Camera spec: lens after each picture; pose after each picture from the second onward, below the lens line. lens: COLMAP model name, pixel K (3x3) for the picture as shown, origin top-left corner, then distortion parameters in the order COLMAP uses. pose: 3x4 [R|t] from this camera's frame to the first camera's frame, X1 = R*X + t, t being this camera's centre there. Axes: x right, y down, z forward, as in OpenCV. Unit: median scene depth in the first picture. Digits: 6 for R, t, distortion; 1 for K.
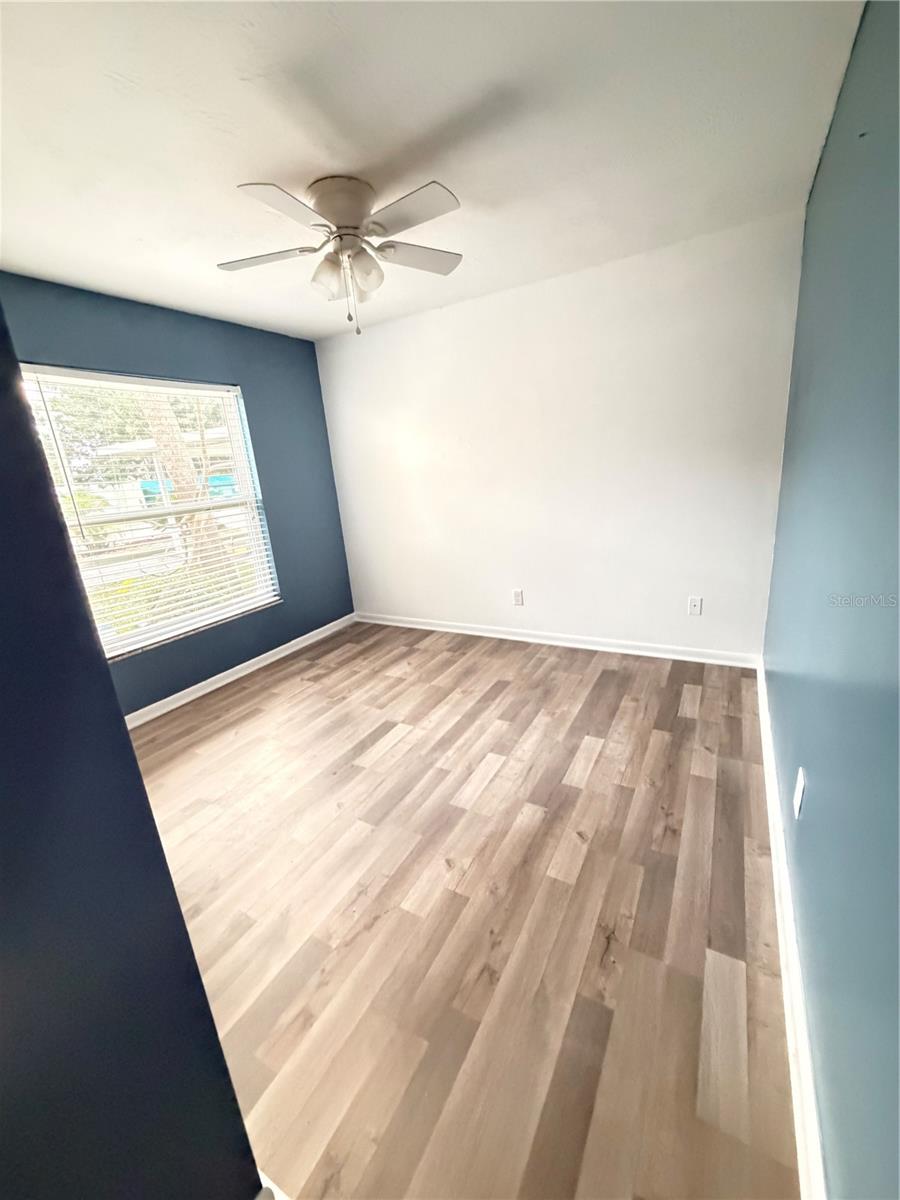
lens RADIAL K [[477.0, 0, 451.4], [0, 477.0, 596.2], [0, 0, 1]] dist [0.000410, -0.000408]
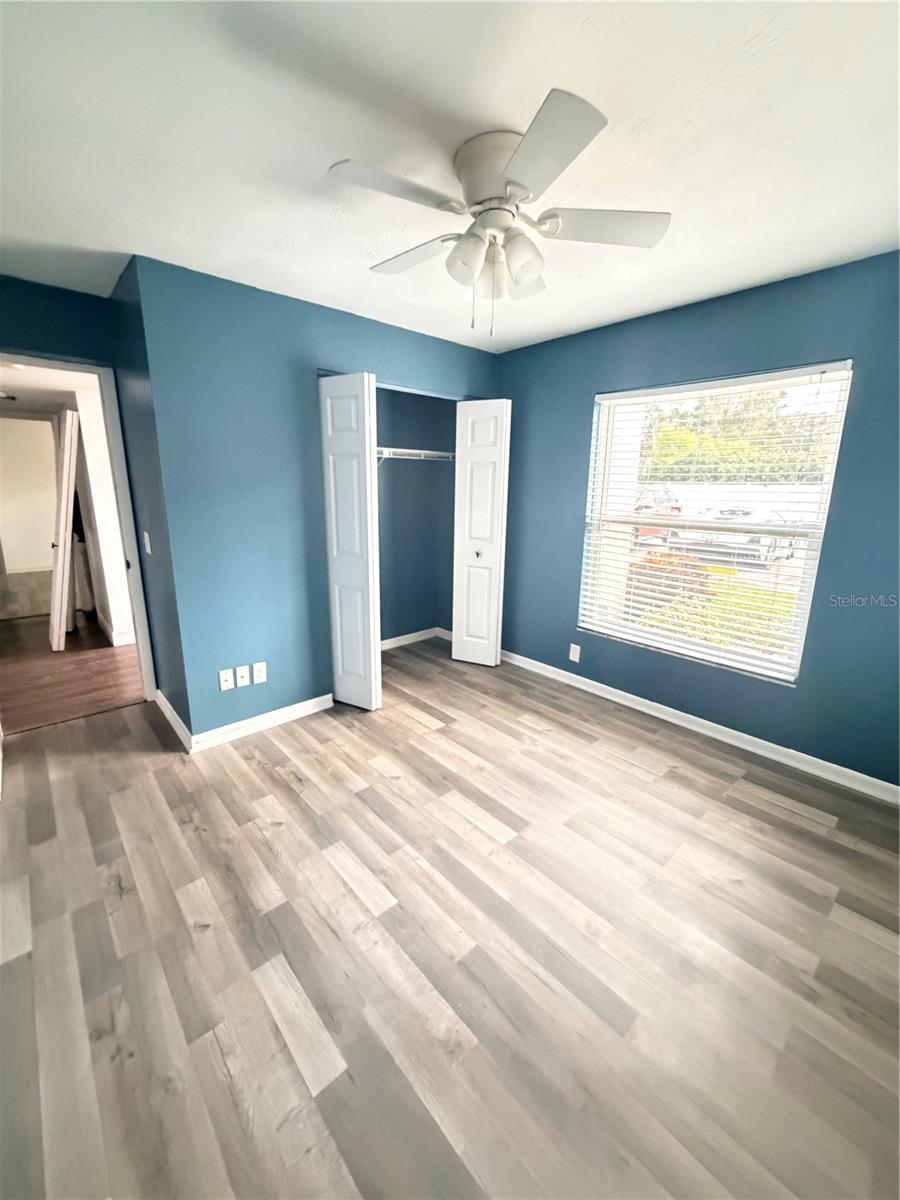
lens RADIAL K [[478.2, 0, 449.6], [0, 478.2, 596.7], [0, 0, 1]] dist [-0.000793, -0.000005]
pose [[-0.314407, 0.291258, -0.903503, 0.566535], [-0.241951, 0.895748, 0.372954, -0.370225], [0.917937, 0.335863, -0.211160, 1.054394]]
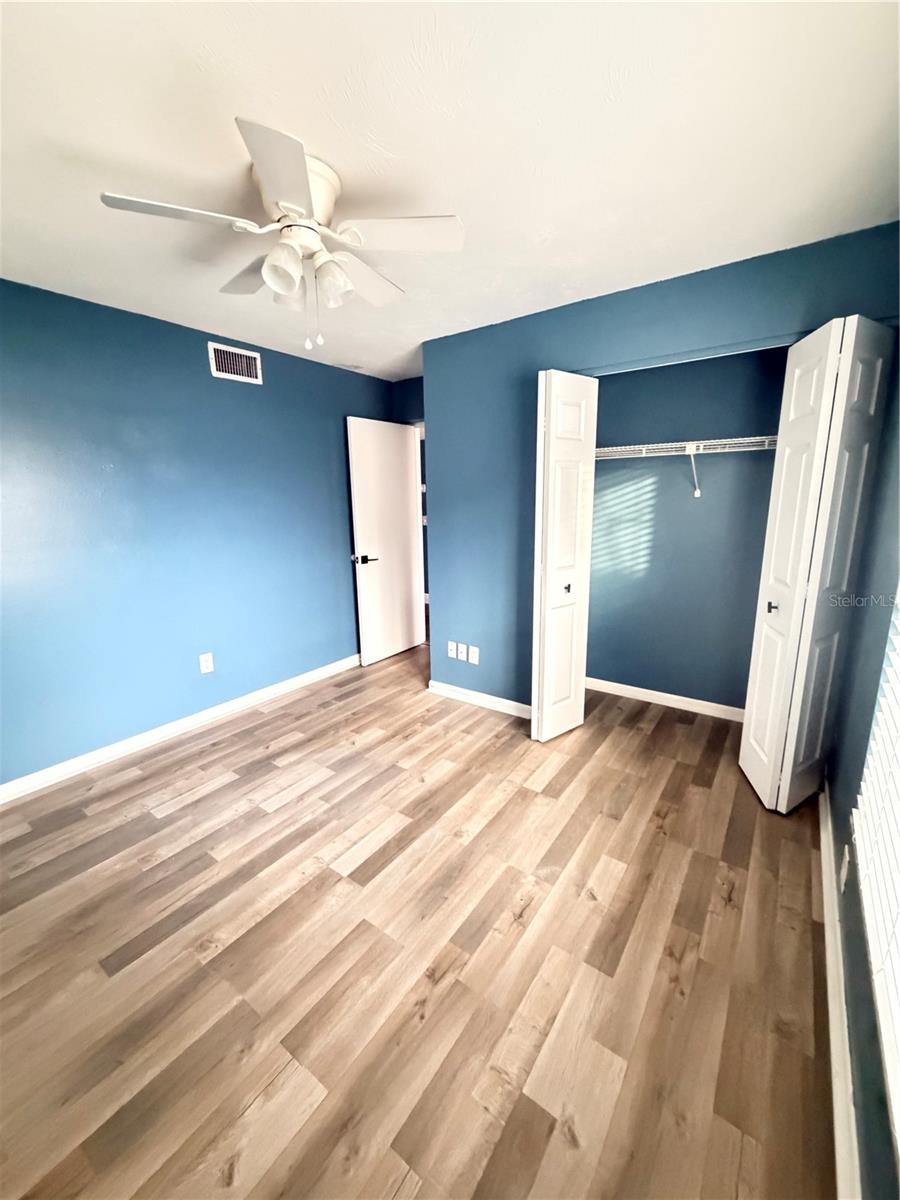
lens RADIAL K [[477.0, 0, 451.4], [0, 477.0, 596.2], [0, 0, 1]] dist [0.000410, -0.000408]
pose [[-0.989224, 0.075200, 0.125618, -0.425433], [0.124372, 0.884311, 0.450029, -0.431656], [-0.077243, 0.460803, -0.884134, 1.591640]]
